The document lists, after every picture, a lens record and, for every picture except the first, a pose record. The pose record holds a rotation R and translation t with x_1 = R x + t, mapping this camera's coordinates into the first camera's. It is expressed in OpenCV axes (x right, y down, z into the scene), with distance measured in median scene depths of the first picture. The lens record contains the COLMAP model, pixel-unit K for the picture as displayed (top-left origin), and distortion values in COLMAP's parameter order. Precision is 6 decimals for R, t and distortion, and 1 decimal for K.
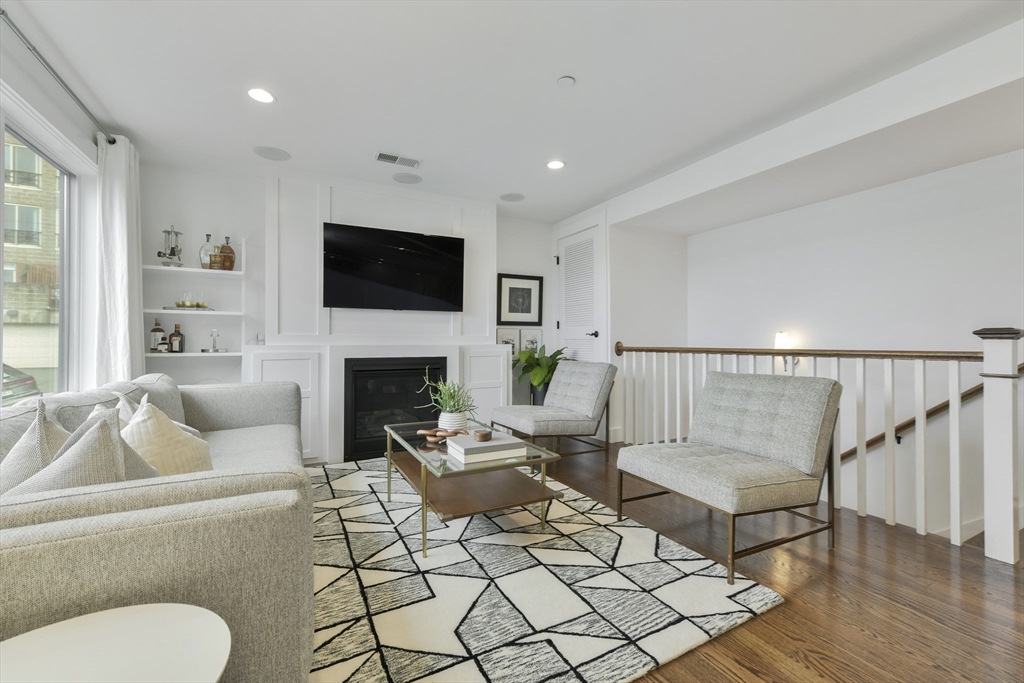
lens RADIAL K [[423.6, 0, 514.8], [0, 423.6, 338.3], [0, 0, 1]] dist [-0.001420, 0.001918]
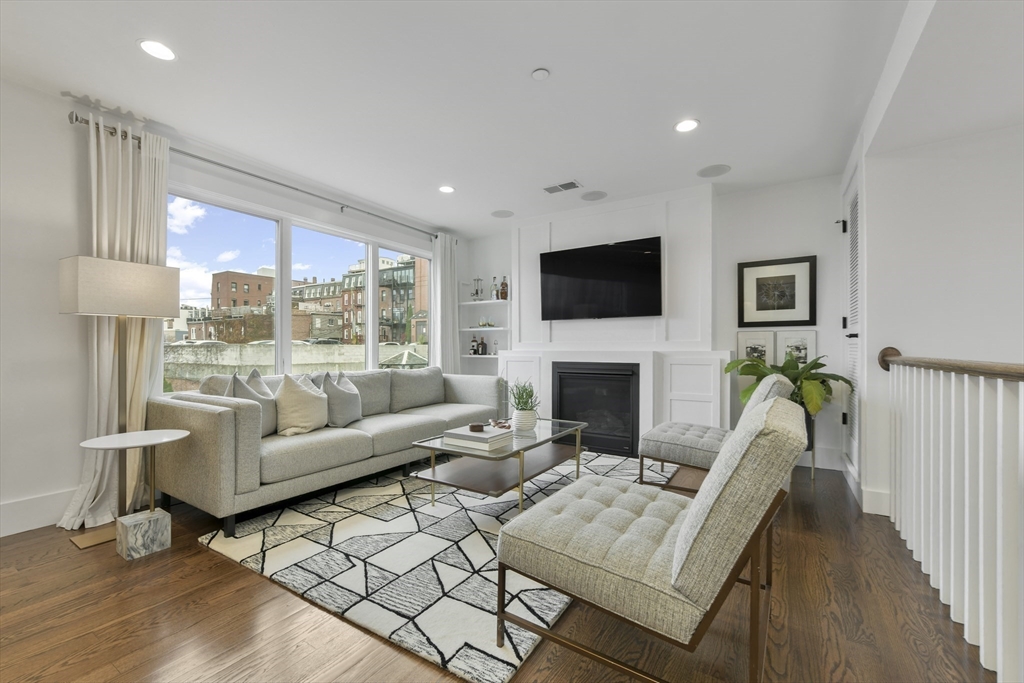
lens RADIAL K [[423.6, 0, 516.0], [0, 423.6, 347.6], [0, 0, 1]] dist [-0.001420, 0.001918]
pose [[0.495906, -0.002751, -0.868372, 0.620786], [0.005174, 0.999987, -0.000213, 0.006940], [0.868361, -0.004387, 0.495913, 0.318766]]
